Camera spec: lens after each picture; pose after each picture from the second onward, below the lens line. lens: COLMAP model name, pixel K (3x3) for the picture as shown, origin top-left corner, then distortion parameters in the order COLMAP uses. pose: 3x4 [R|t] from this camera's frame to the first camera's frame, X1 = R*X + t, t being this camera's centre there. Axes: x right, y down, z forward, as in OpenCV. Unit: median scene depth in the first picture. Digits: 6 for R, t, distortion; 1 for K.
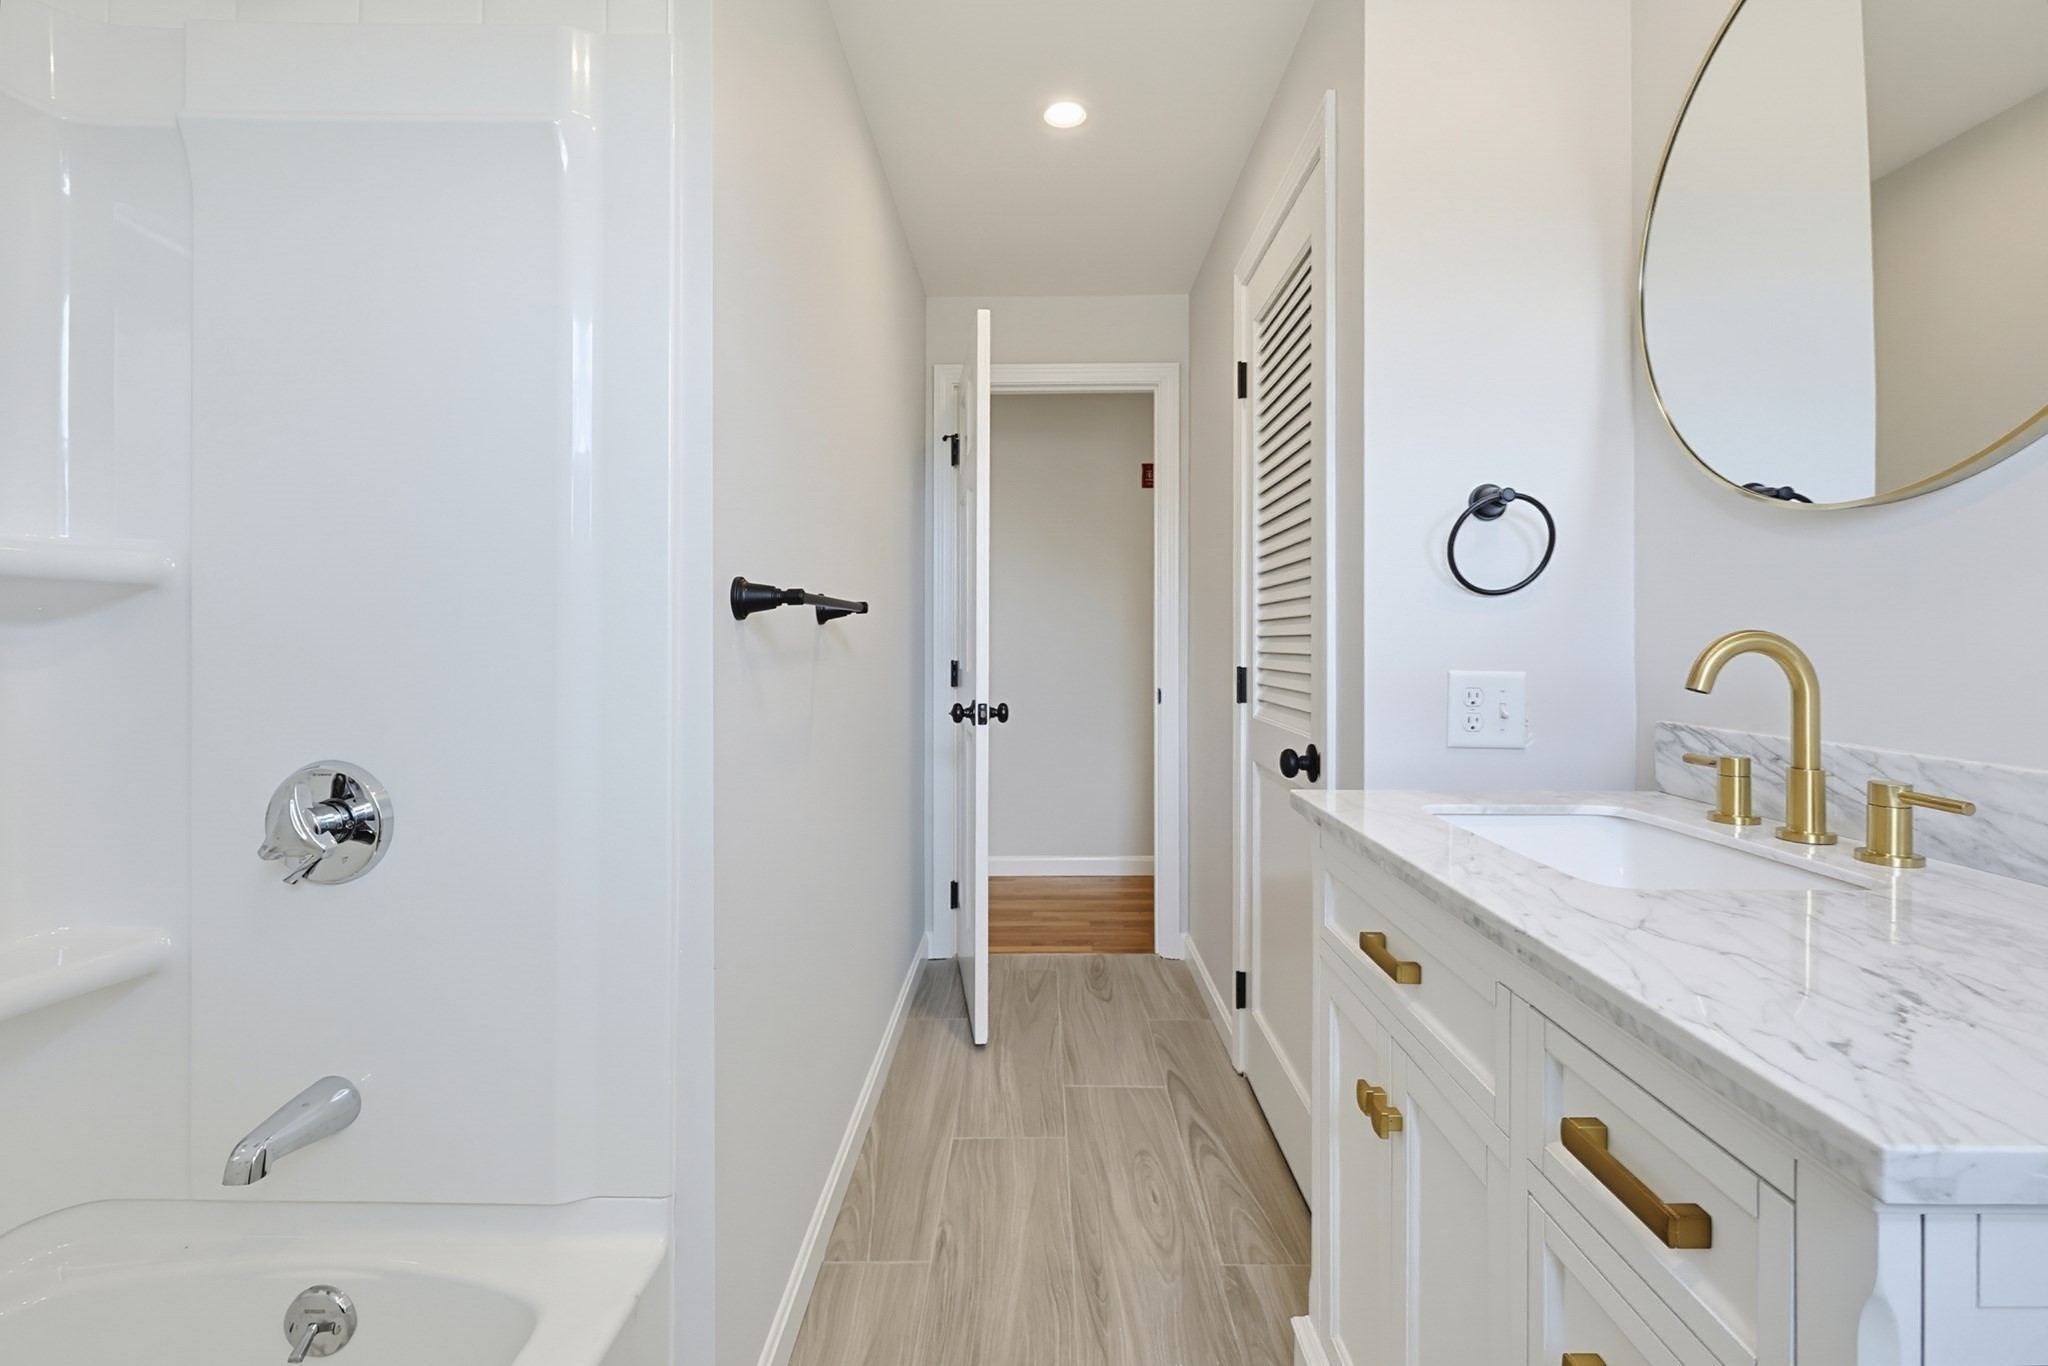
lens RADIAL K [[886.2, 0, 1013.5], [0, 886.2, 683.3], [0, 0, 1]] dist [-0.000596, 0.000012]
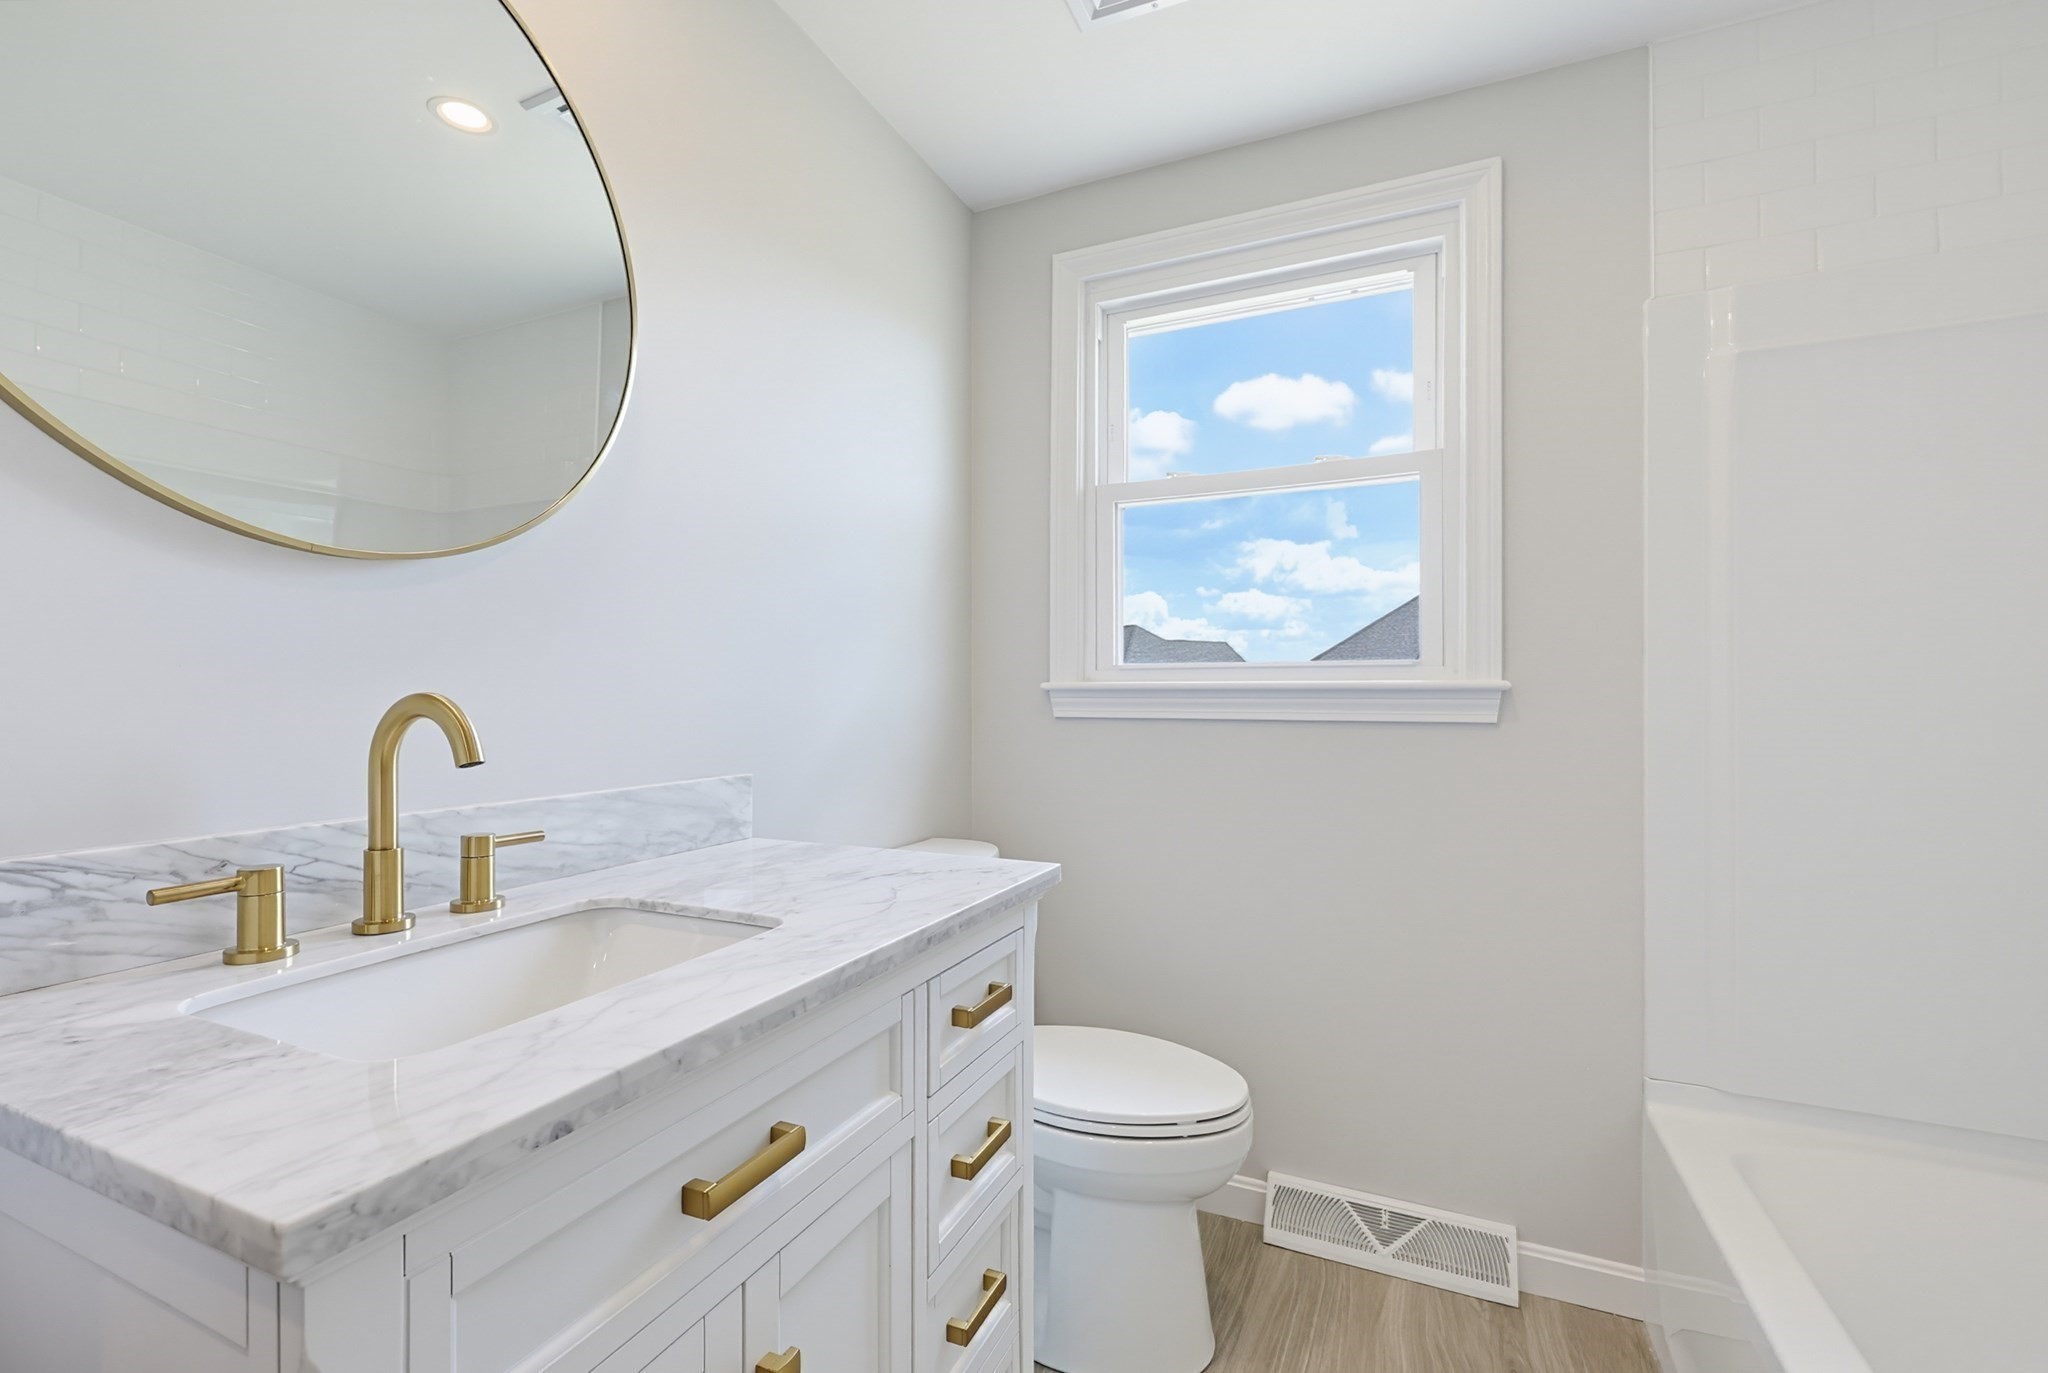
lens RADIAL K [[886.2, 0, 1013.5], [0, 886.2, 686.8], [0, 0, 1]] dist [-0.000596, 0.000012]
pose [[-0.919210, 0.006212, 0.393719, -0.037310], [0.021143, 0.999212, 0.033598, -0.086503], [-0.393200, 0.039208, -0.918617, 1.656589]]
